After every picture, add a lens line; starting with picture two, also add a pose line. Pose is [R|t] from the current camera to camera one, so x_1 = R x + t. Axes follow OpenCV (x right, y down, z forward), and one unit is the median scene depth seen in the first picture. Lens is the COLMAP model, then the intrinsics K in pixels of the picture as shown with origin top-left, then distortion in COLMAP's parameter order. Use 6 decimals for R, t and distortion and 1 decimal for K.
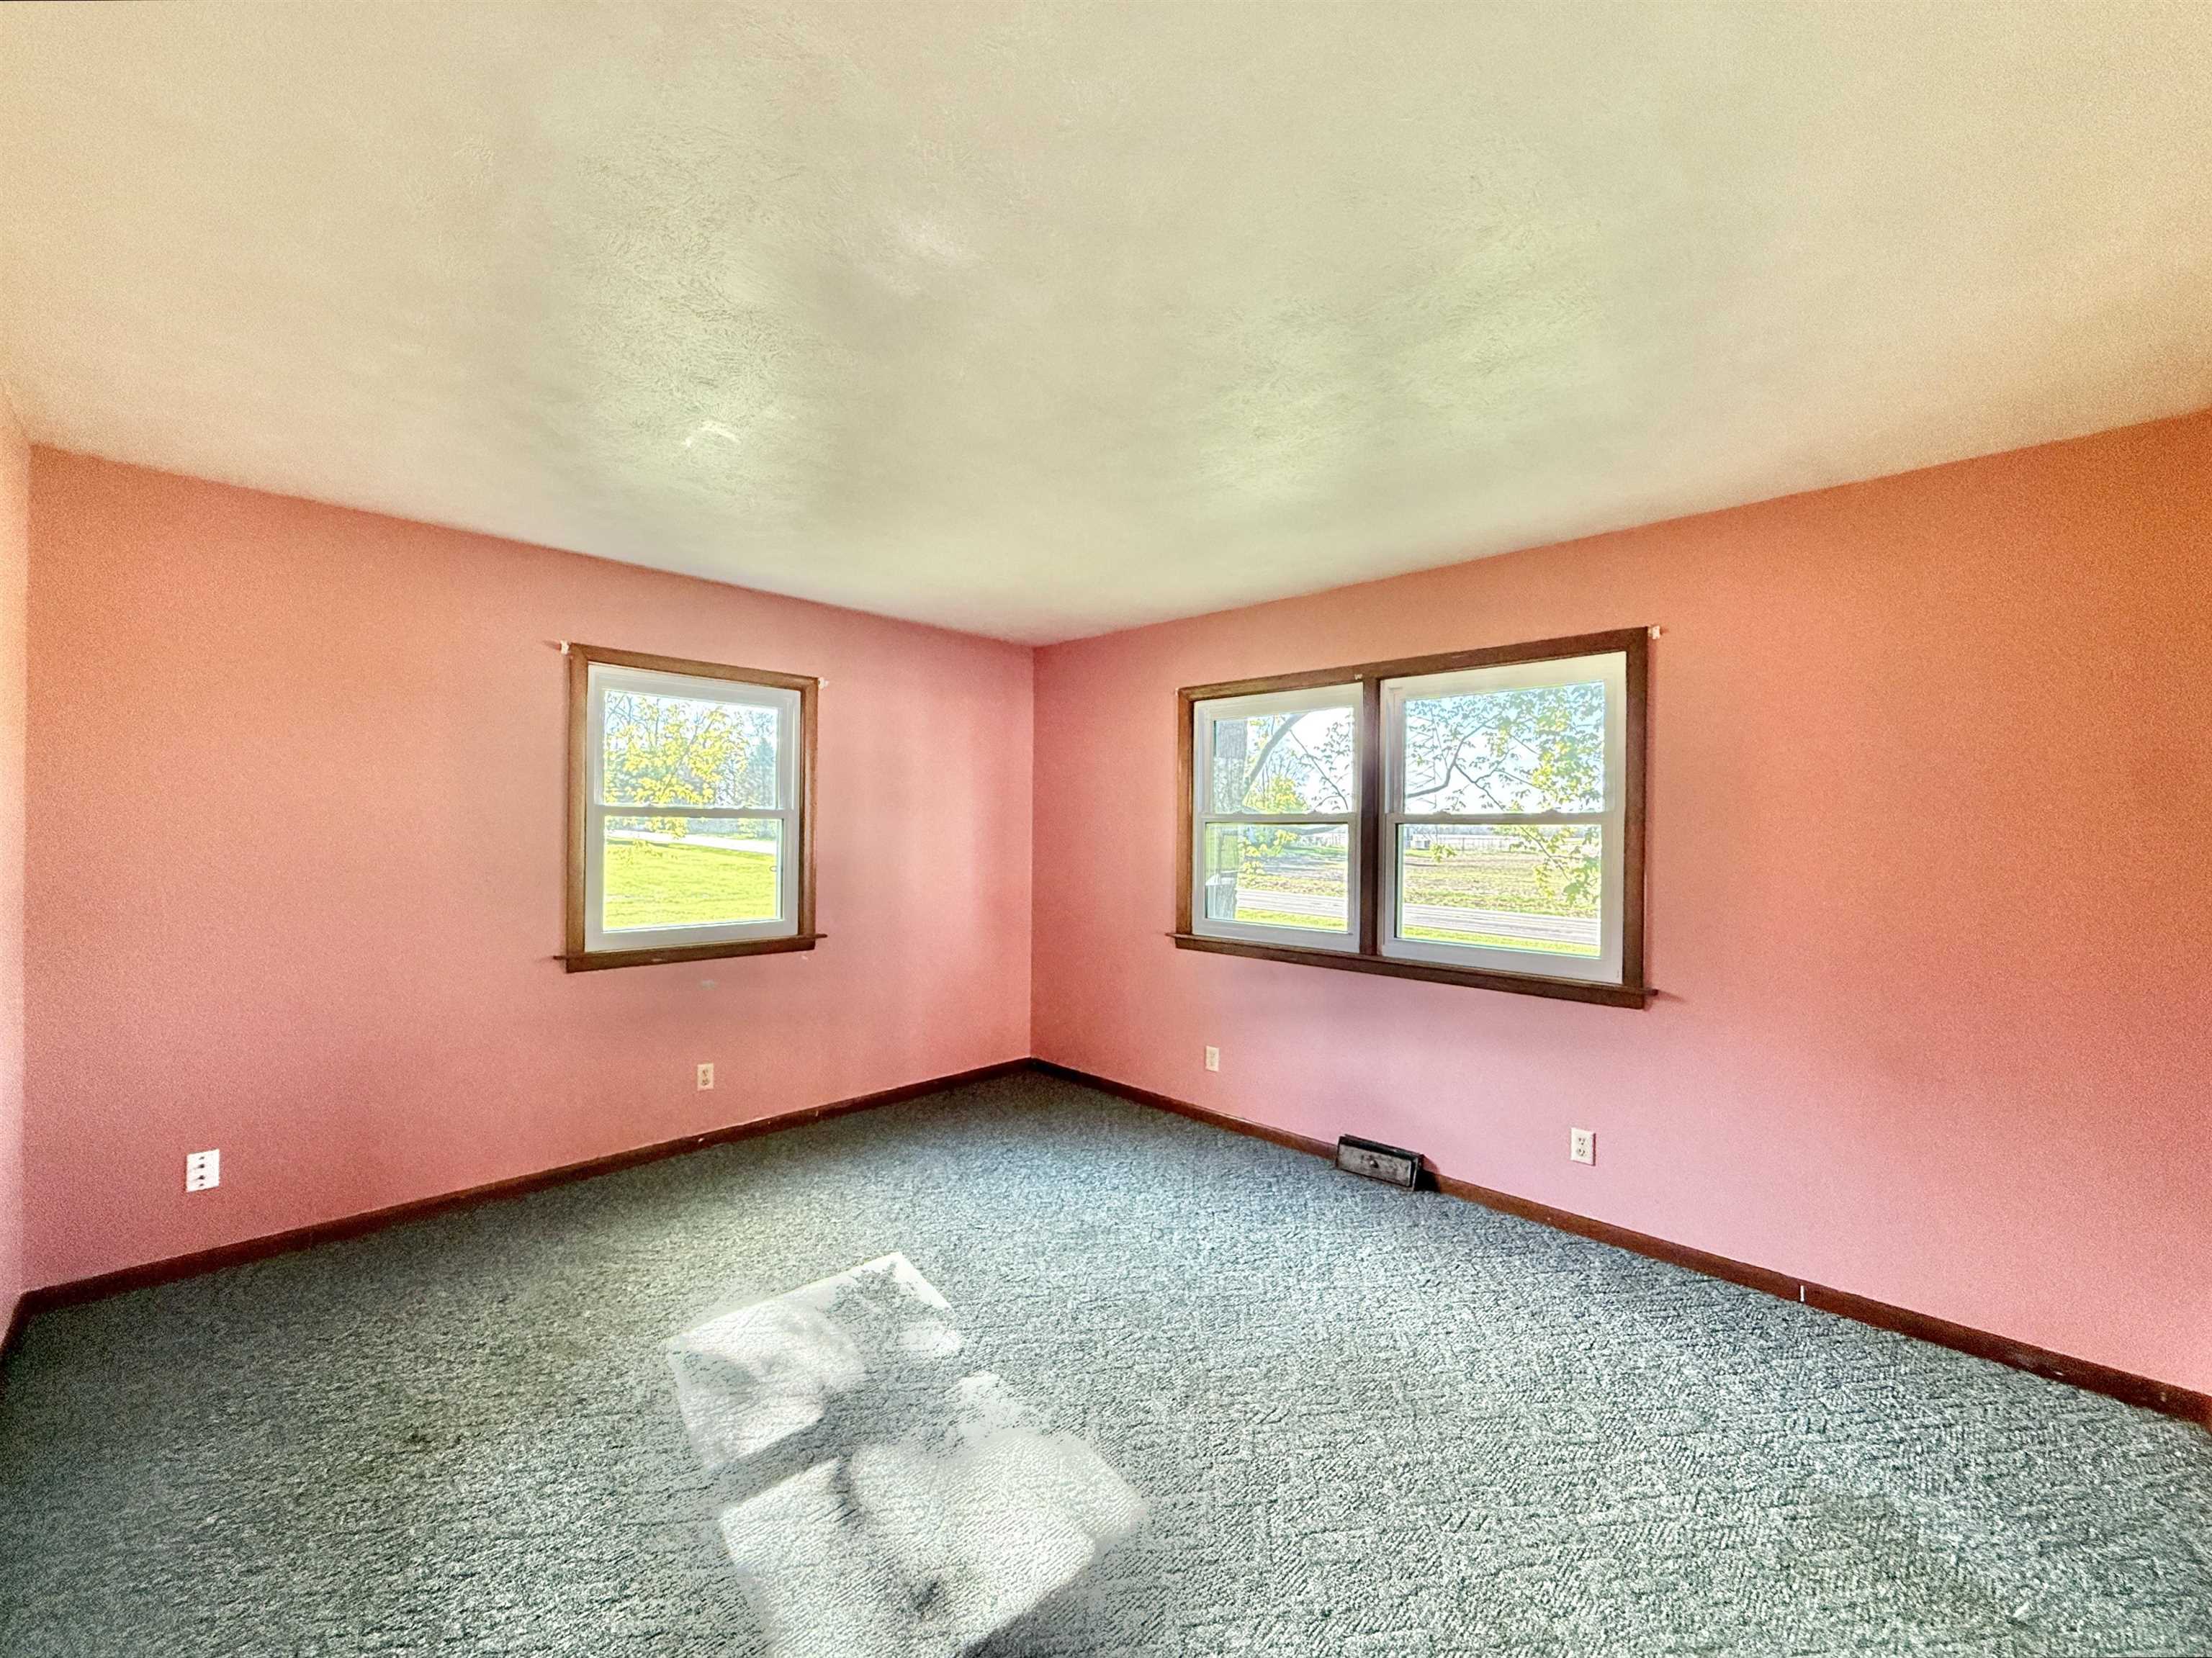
lens RADIAL K [[901.0, 0, 1109.8], [0, 901.0, 831.7], [0, 0, 1]] dist [-0.002779, 0.000273]
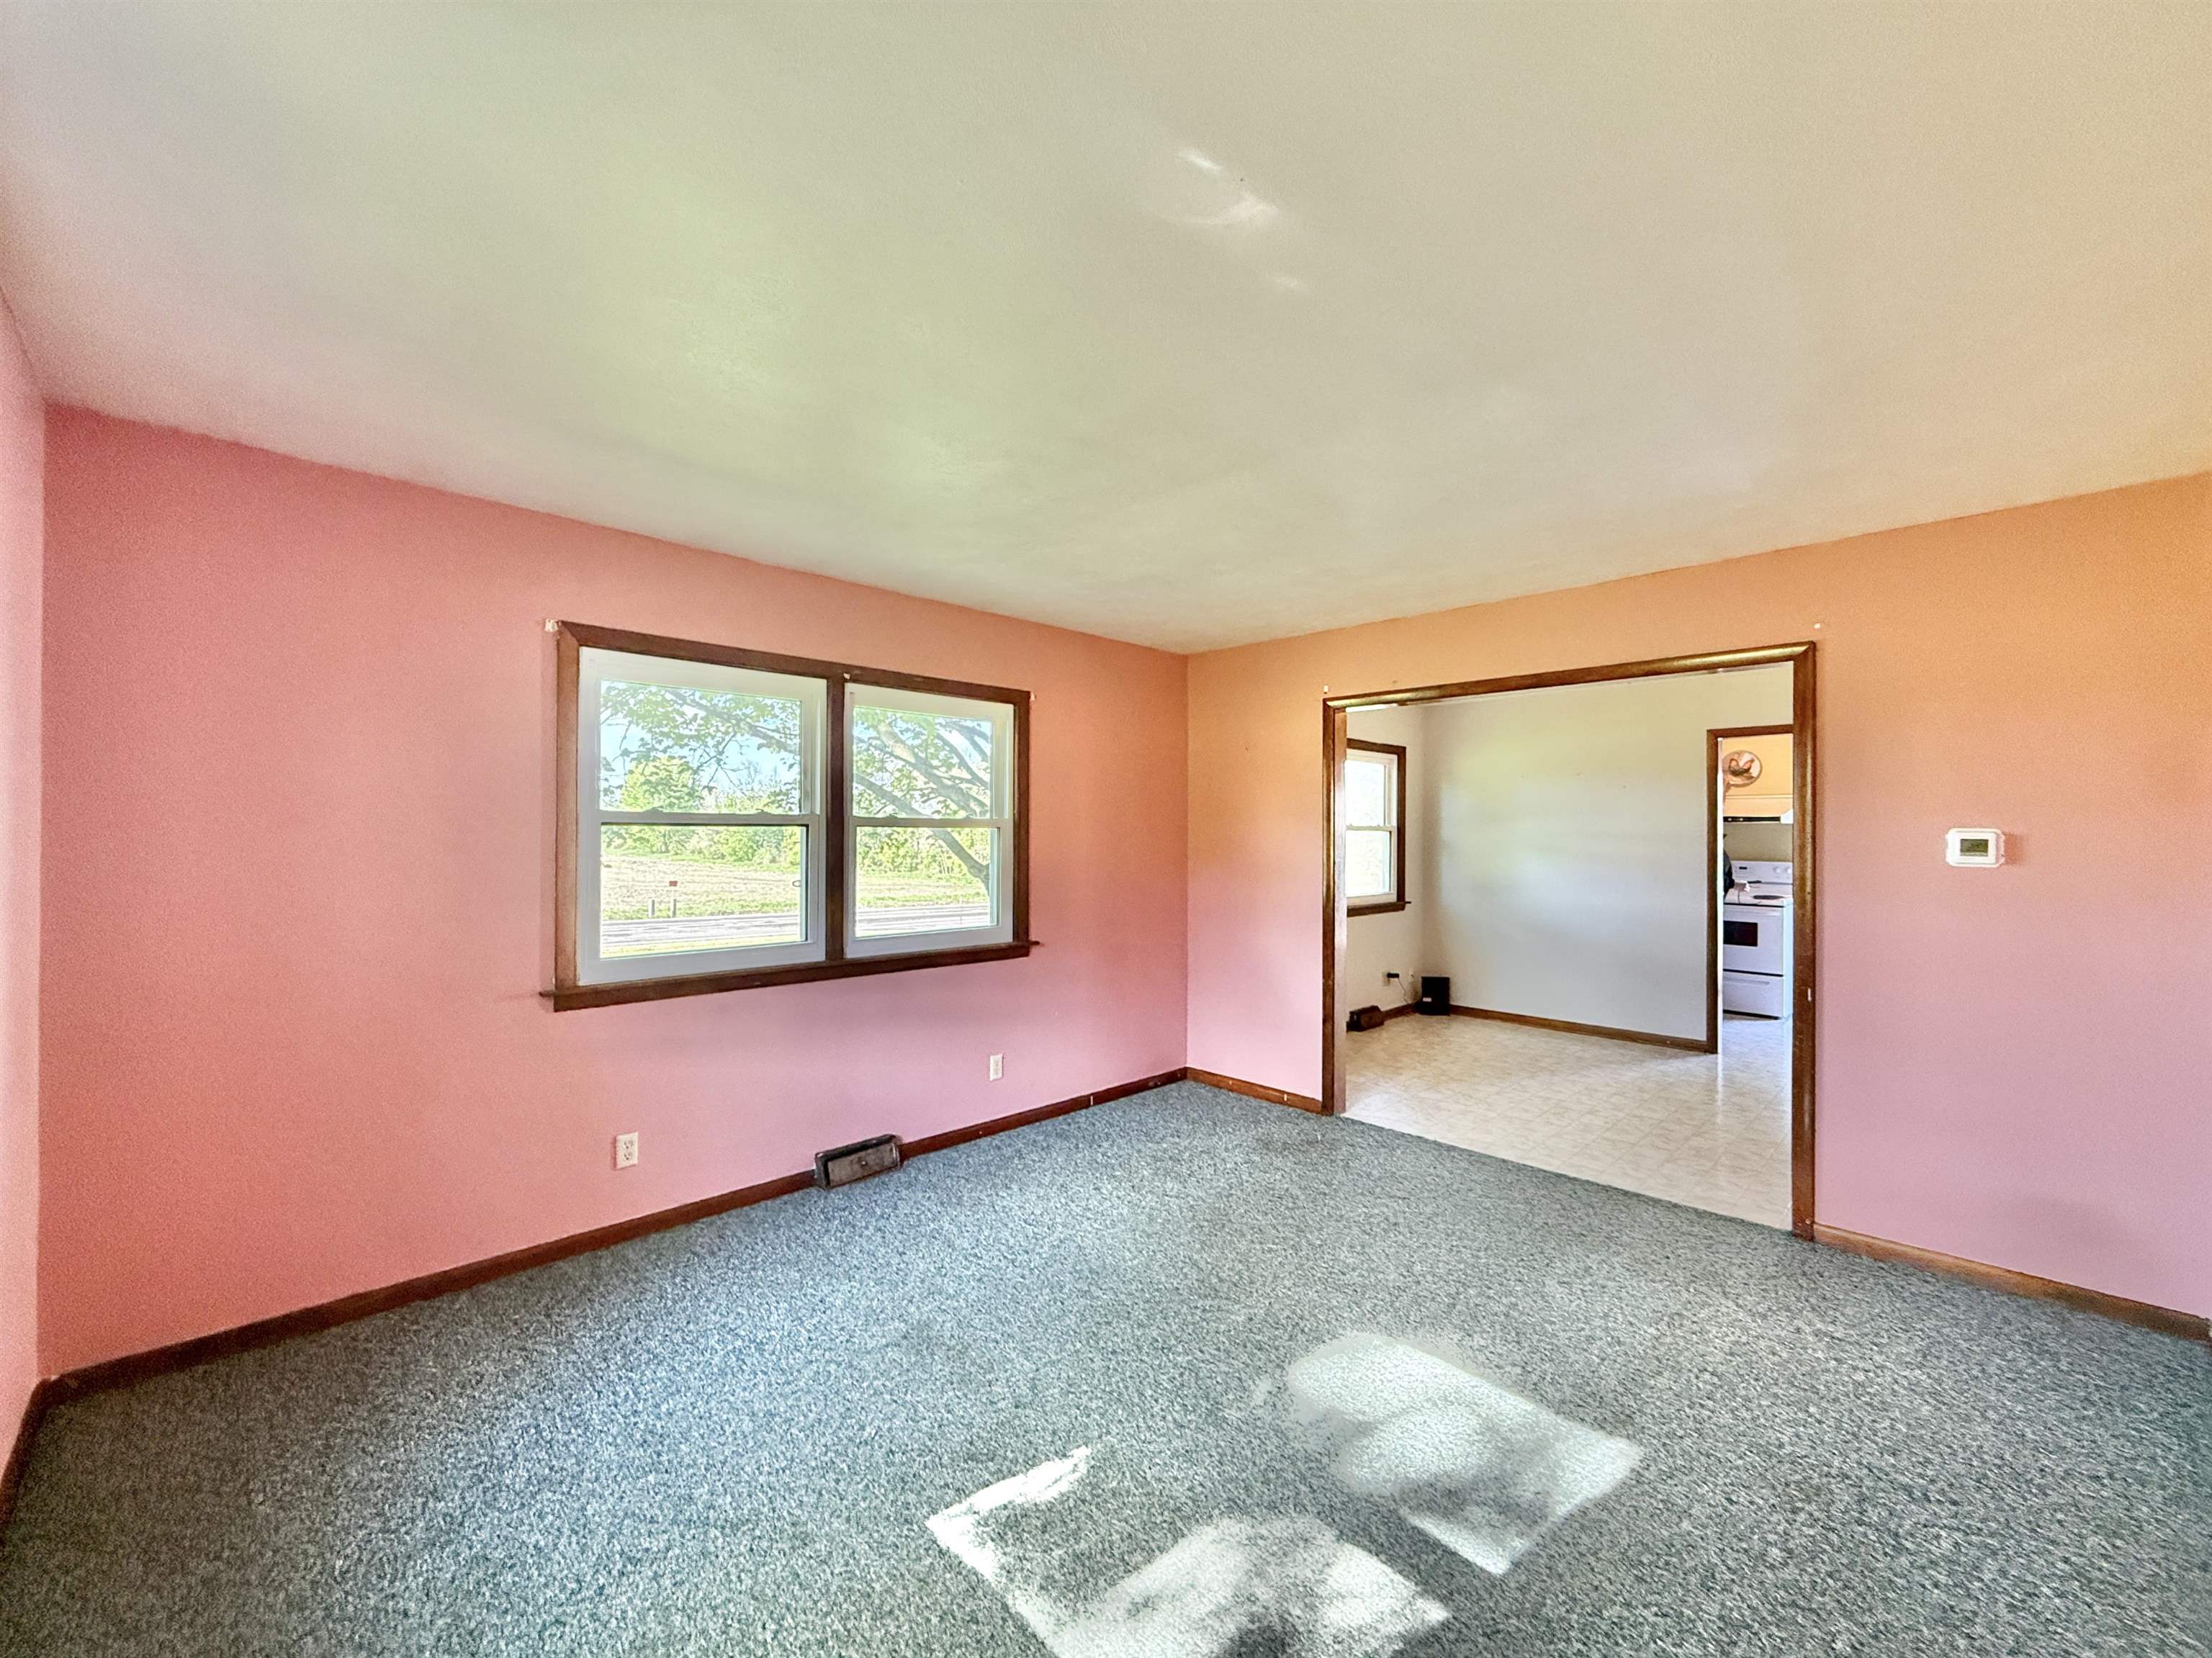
lens RADIAL K [[901.0, 0, 1092.0], [0, 901.0, 836.4], [0, 0, 1]] dist [-0.002779, 0.000273]
pose [[0.007045, -0.009323, 0.999932, -0.679300], [-0.003160, 0.999951, 0.009345, -0.007626], [-0.999970, -0.003225, 0.007015, 0.703656]]
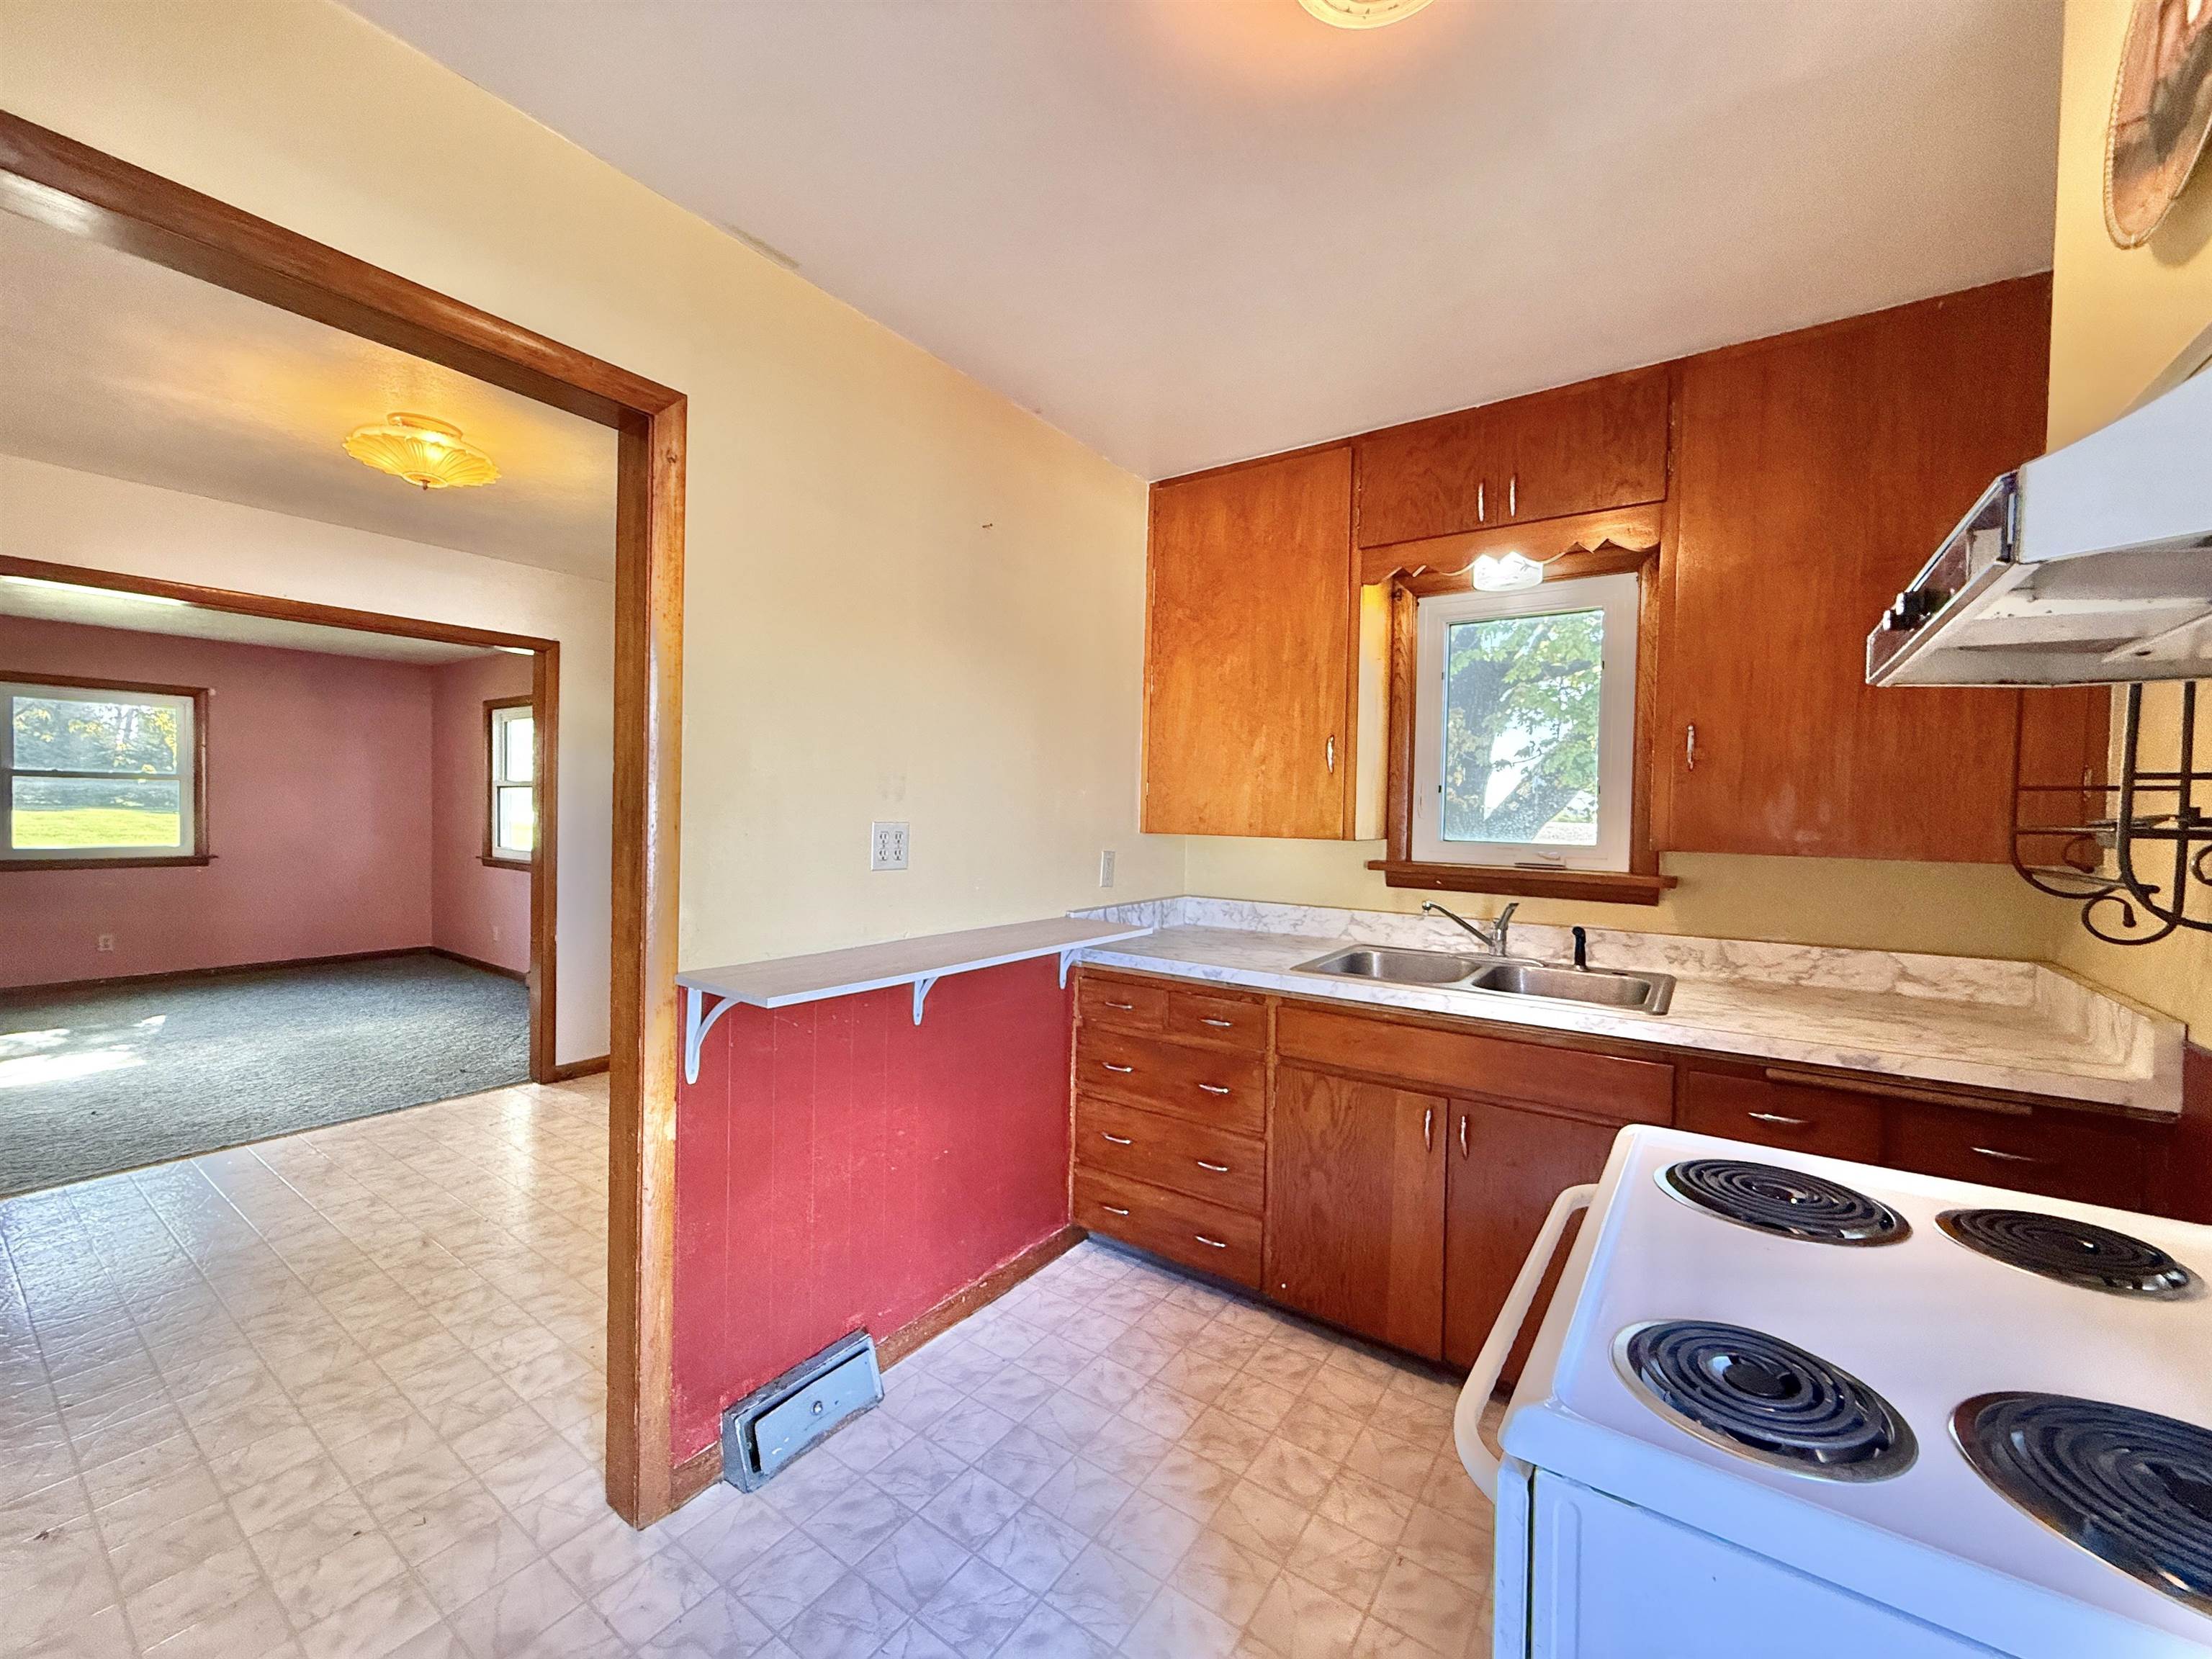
lens RADIAL K [[901.1, 0, 1107.7], [0, 901.1, 826.0], [0, 0, 1]] dist [-0.002779, 0.000273]
pose [[0.987446, 0.003800, 0.157909, 1.067334], [-0.007218, 0.999752, 0.021083, 0.022843], [-0.157790, -0.021958, 0.987229, -0.853153]]
